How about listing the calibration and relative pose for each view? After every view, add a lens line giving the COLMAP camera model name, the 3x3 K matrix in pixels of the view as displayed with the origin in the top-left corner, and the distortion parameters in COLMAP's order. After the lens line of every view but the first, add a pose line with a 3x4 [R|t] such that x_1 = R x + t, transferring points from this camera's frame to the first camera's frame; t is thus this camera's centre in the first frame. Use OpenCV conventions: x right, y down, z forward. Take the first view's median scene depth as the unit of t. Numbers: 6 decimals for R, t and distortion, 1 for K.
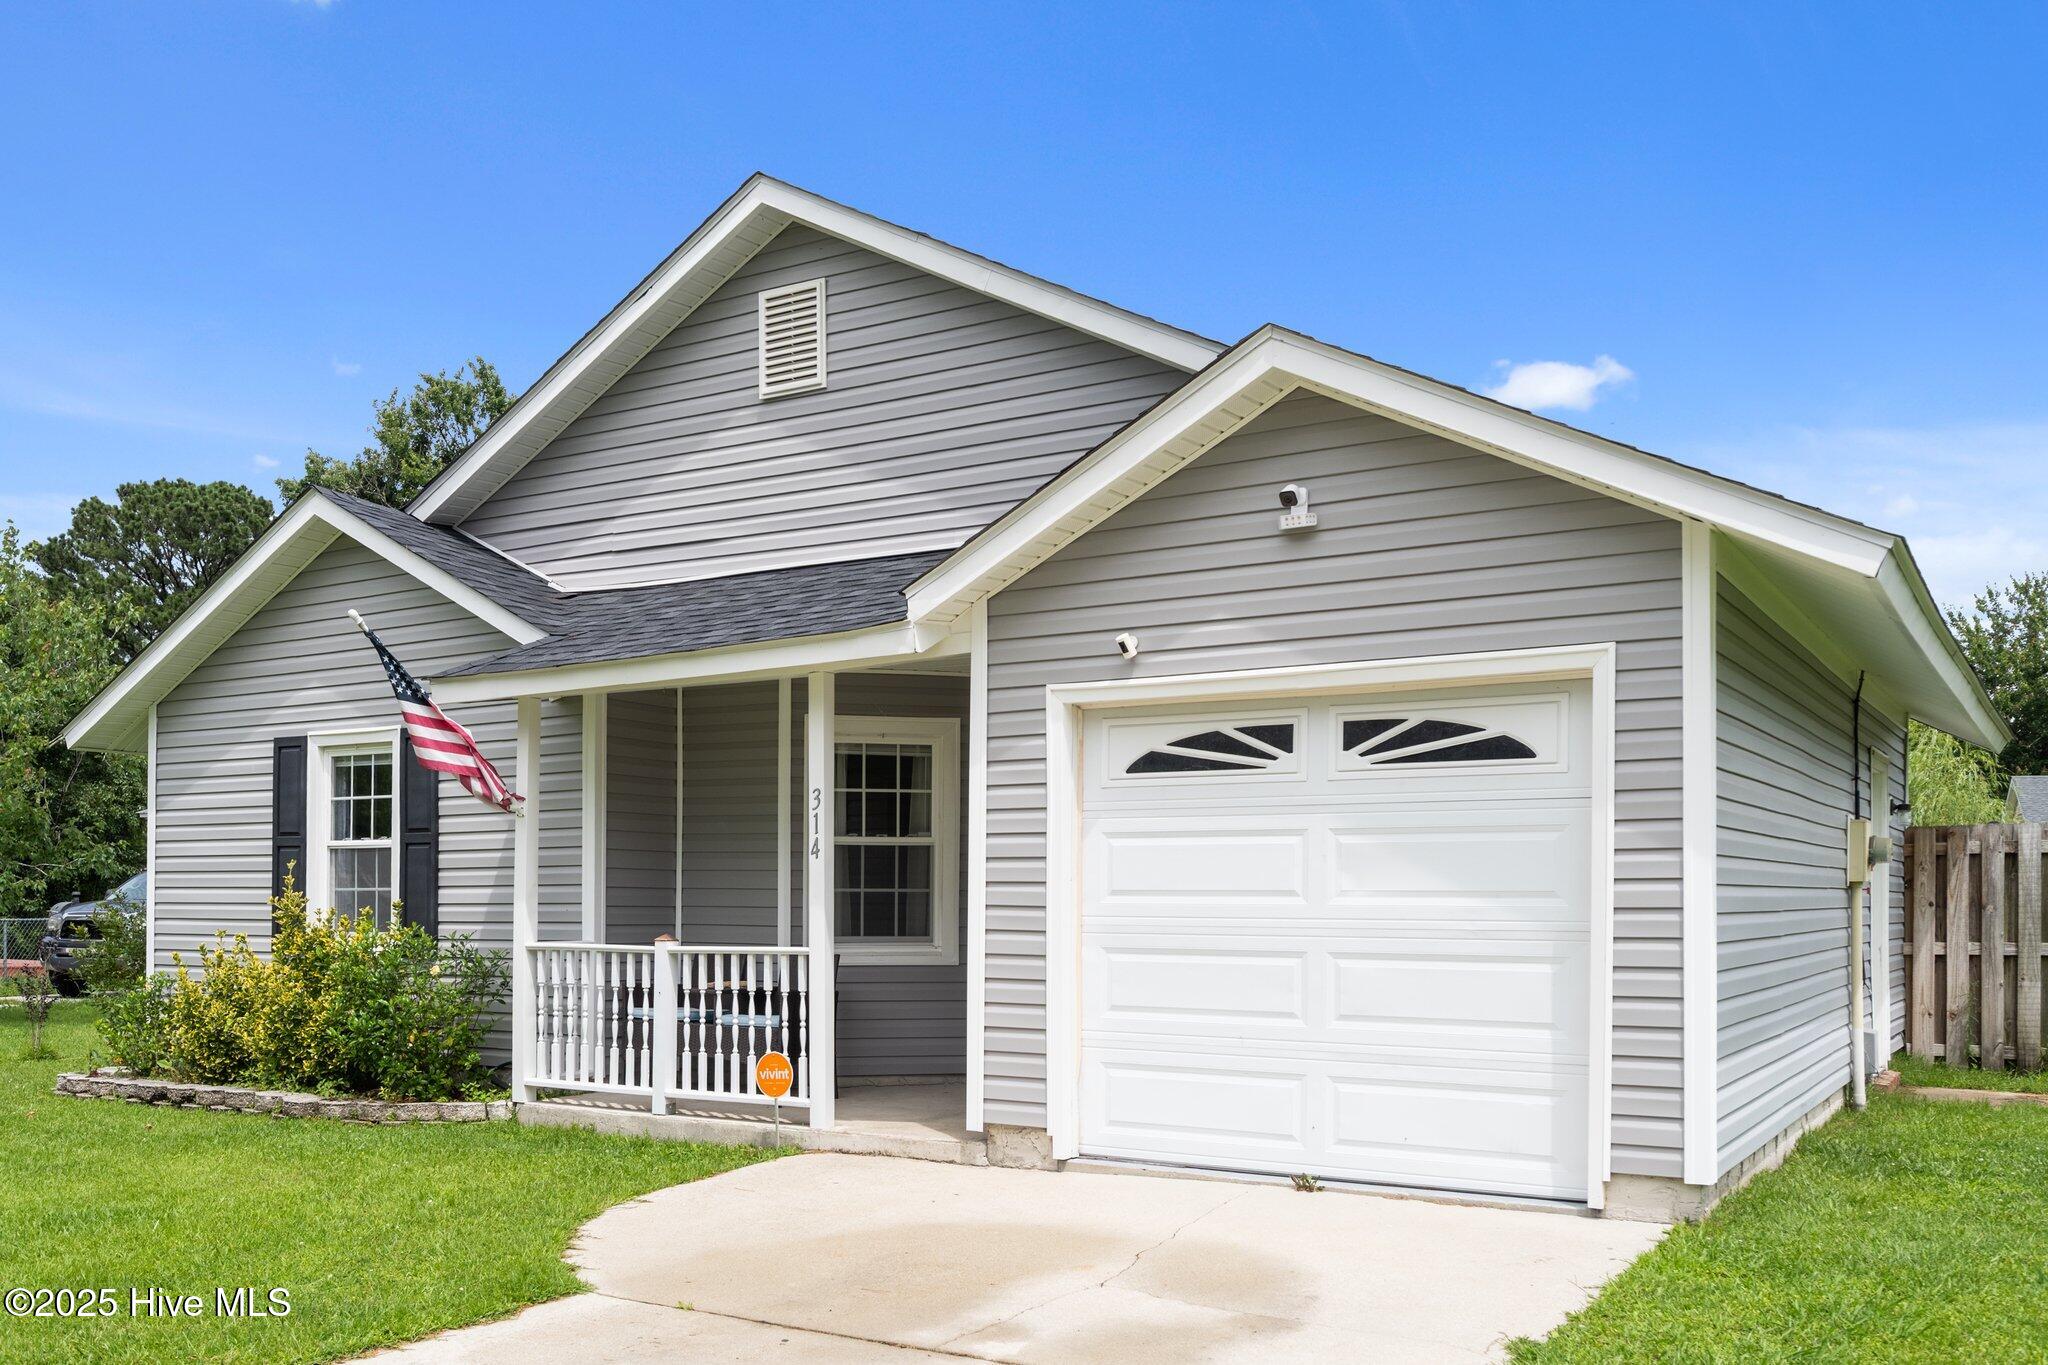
lens RADIAL K [[1793.7, 0, 1024.0], [0, 1793.7, 682.5], [0, 0, 1]] dist [0.004641, -0.004933]
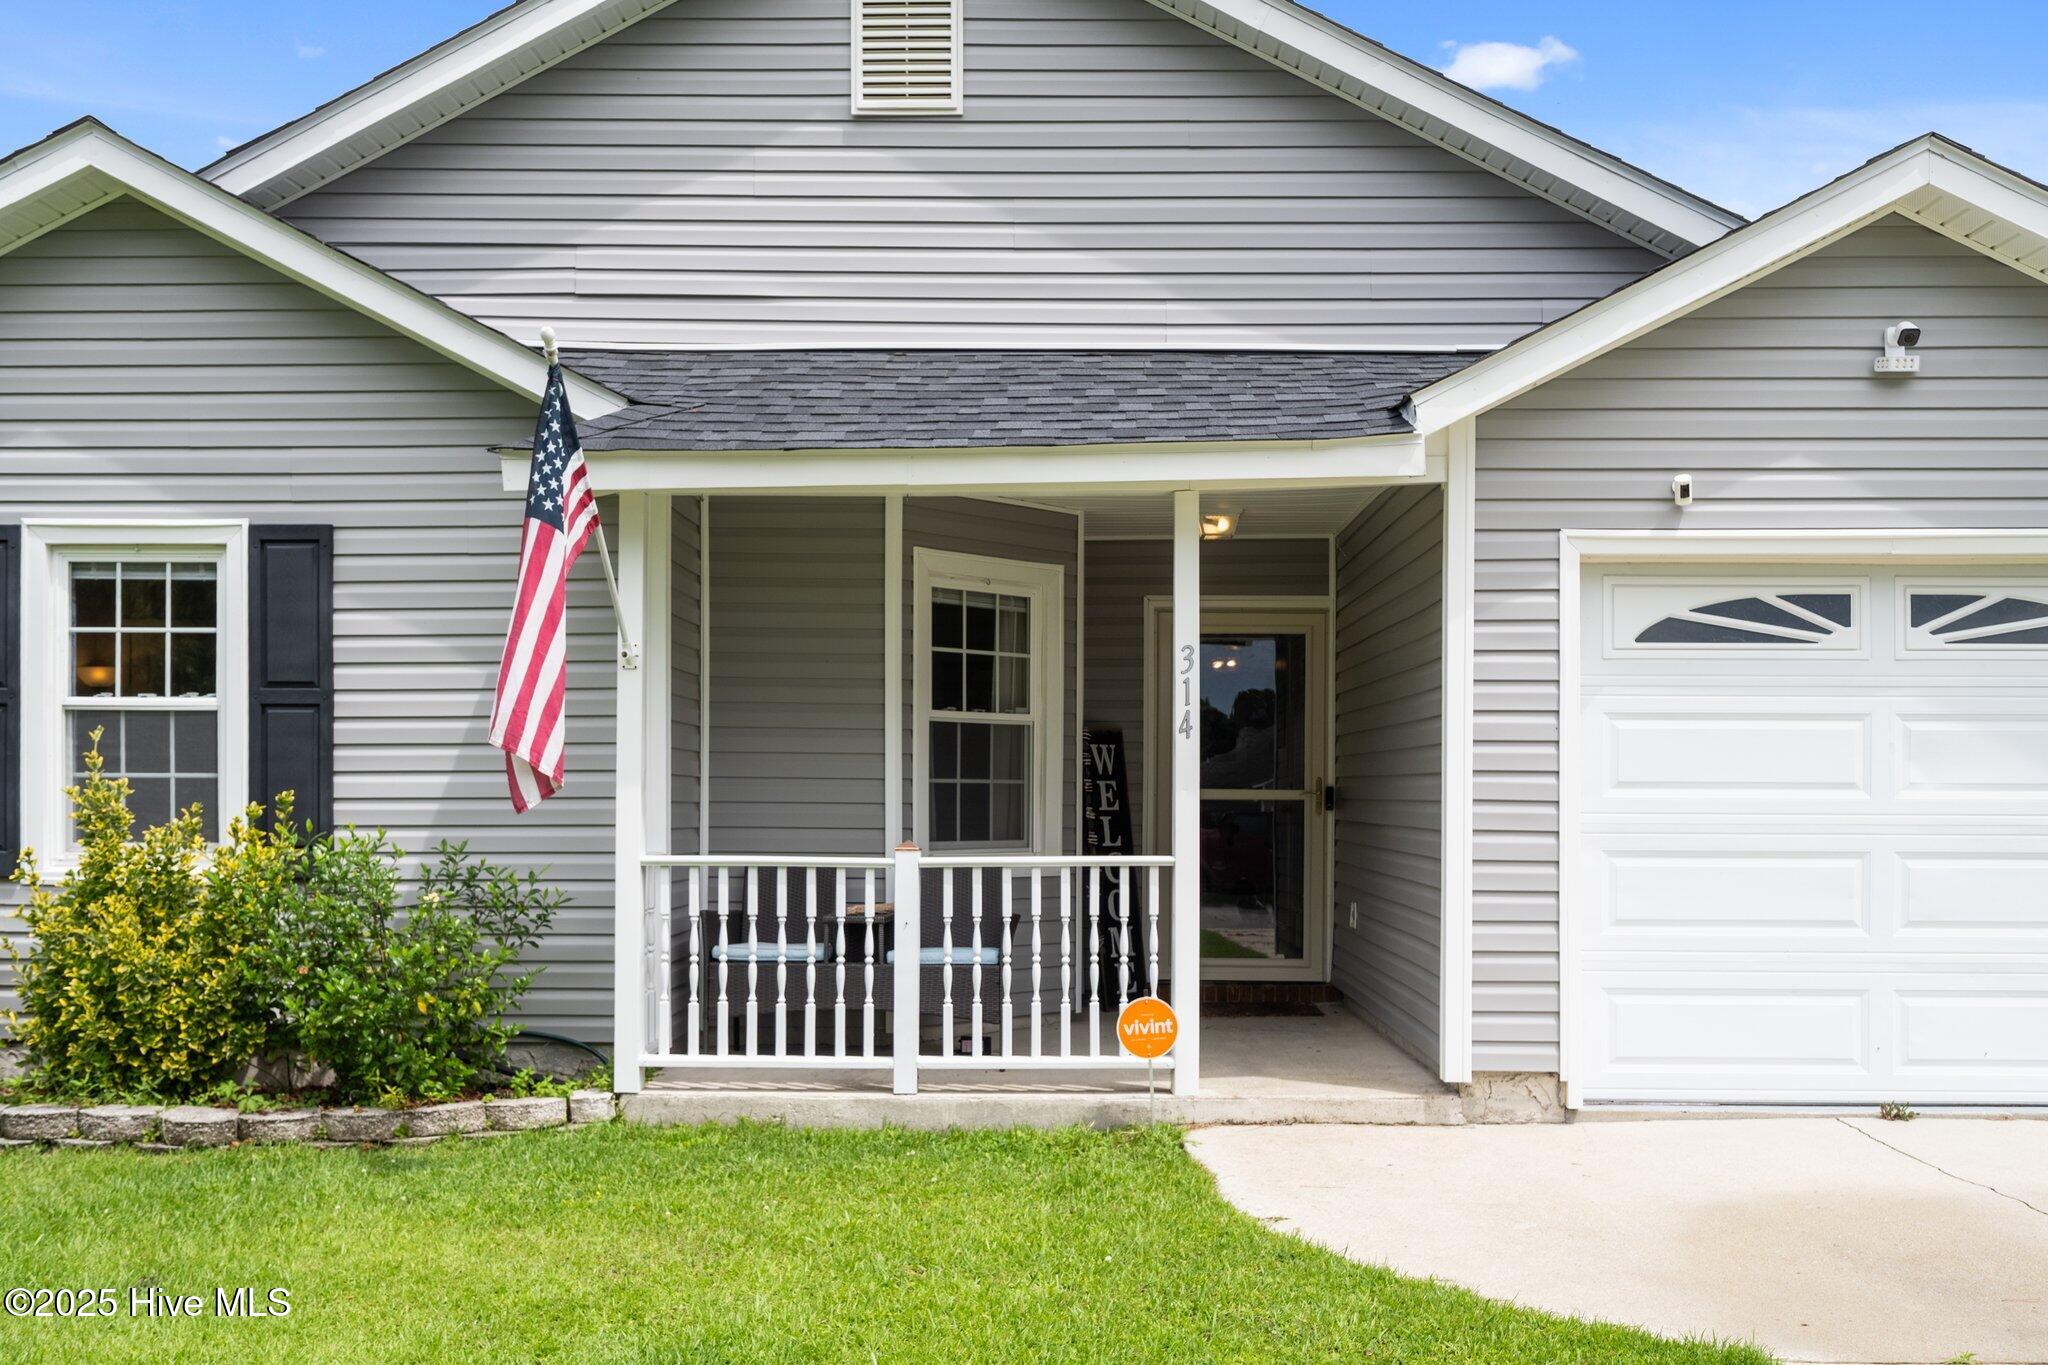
lens RADIAL K [[1867.2, 0, 1026.8], [0, 1867.2, 627.0], [0, 0, 1]] dist [-0.001751, 0.004811]
pose [[0.853492, 0.048355, 0.518857, -0.539144], [-0.063505, 0.997916, 0.011462, 0.043730], [-0.517221, -0.042733, 0.854784, 0.342229]]
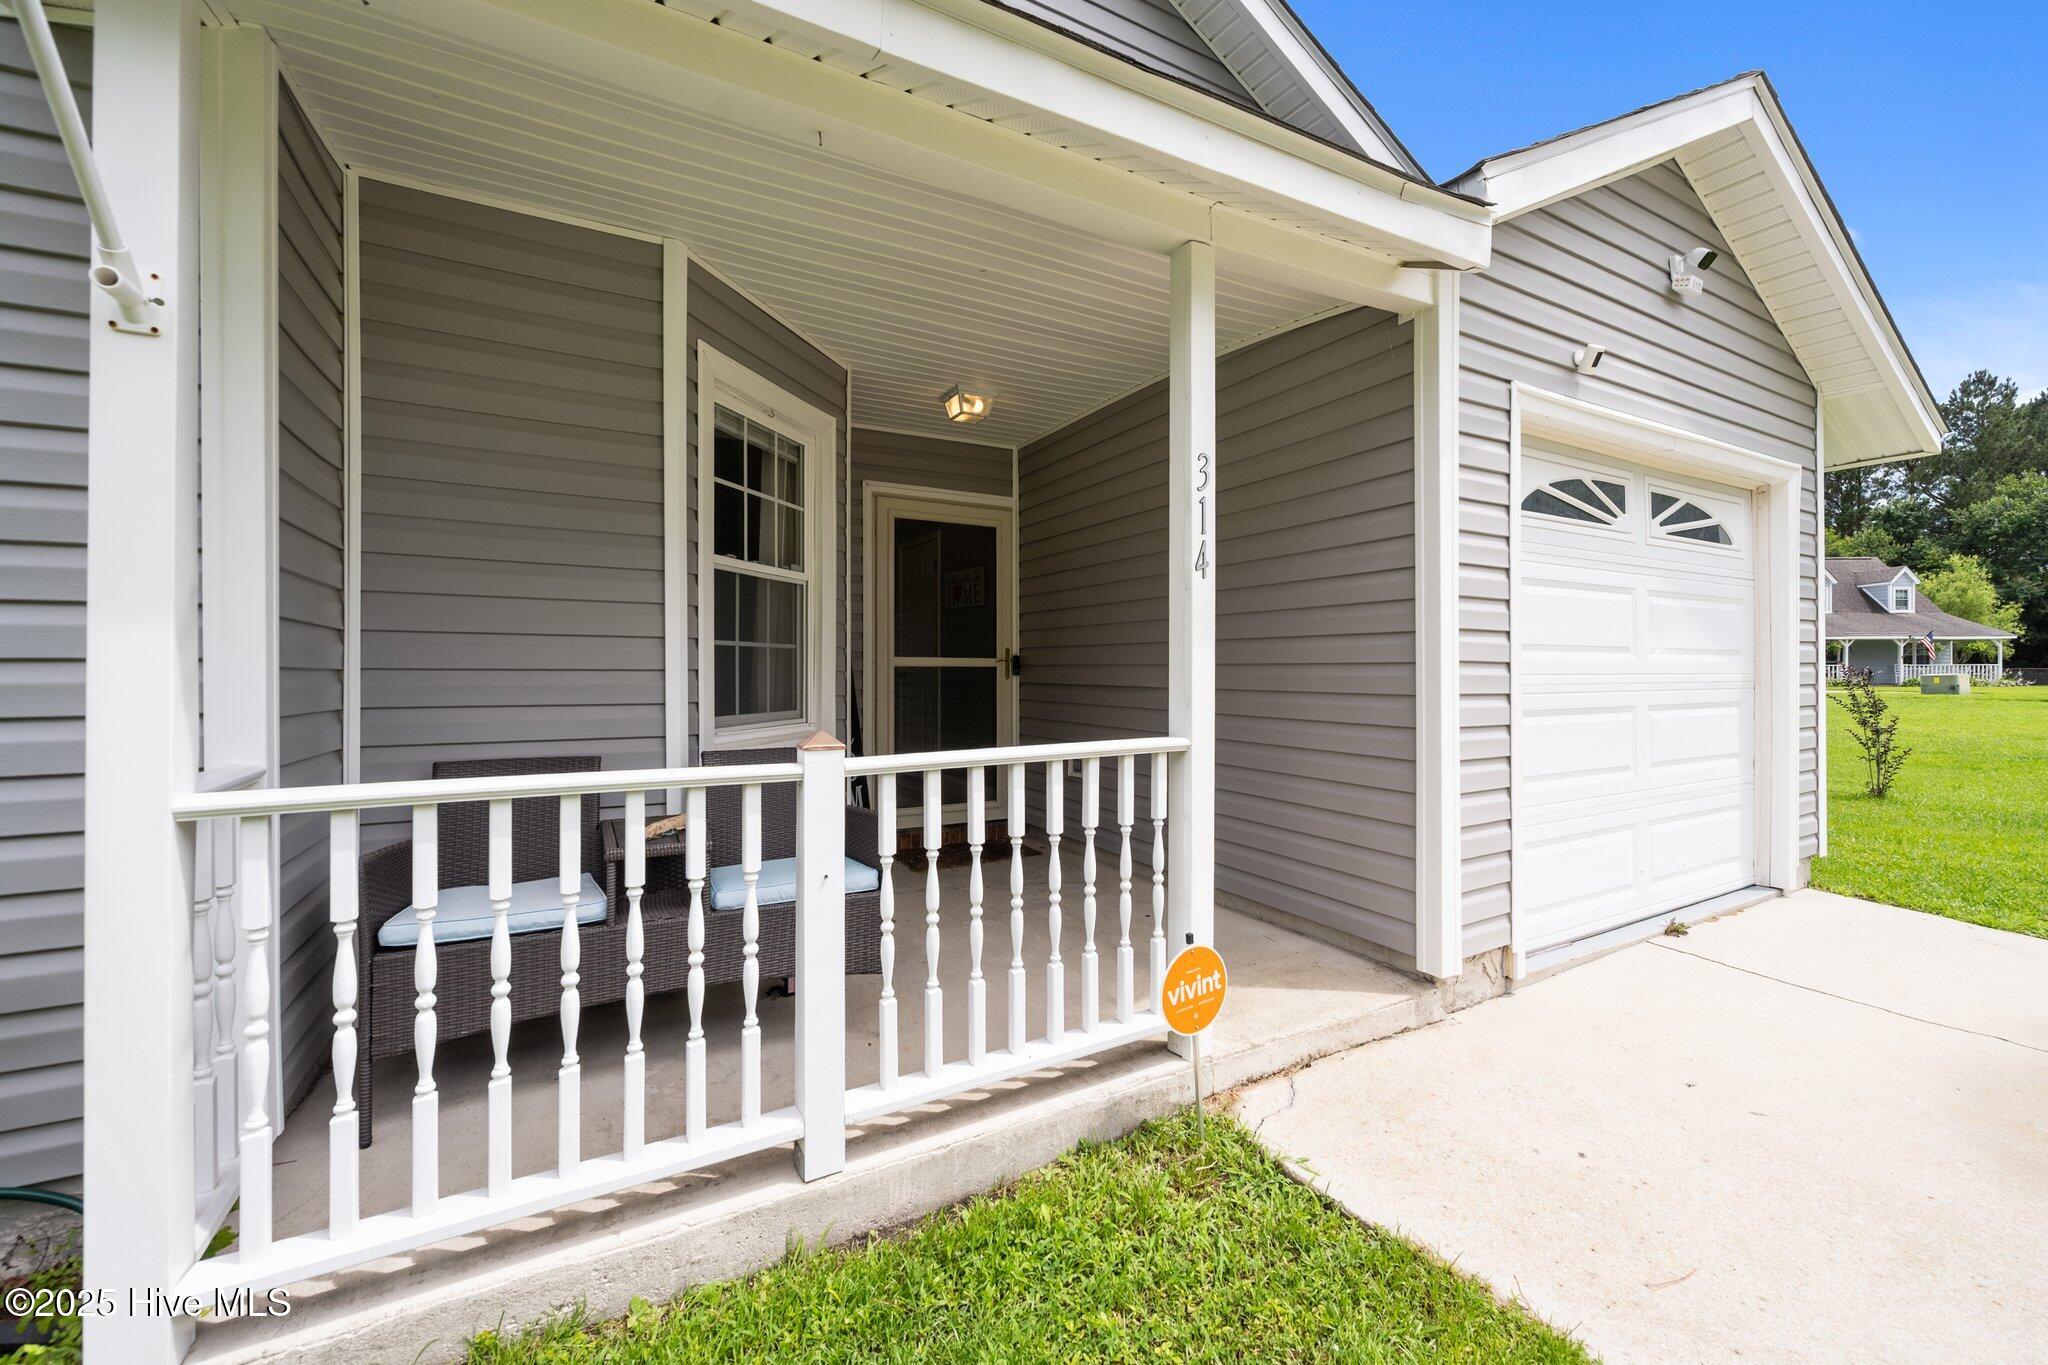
lens RADIAL K [[832.9, 0, 1041.8], [0, 832.9, 648.2], [0, 0, 1]] dist [0.001891, 0.000216]
pose [[0.459576, 0.019872, 0.887916, -0.341103], [-0.102564, 0.994248, 0.030835, 0.108550], [-0.882196, -0.105240, 0.458971, 0.858226]]
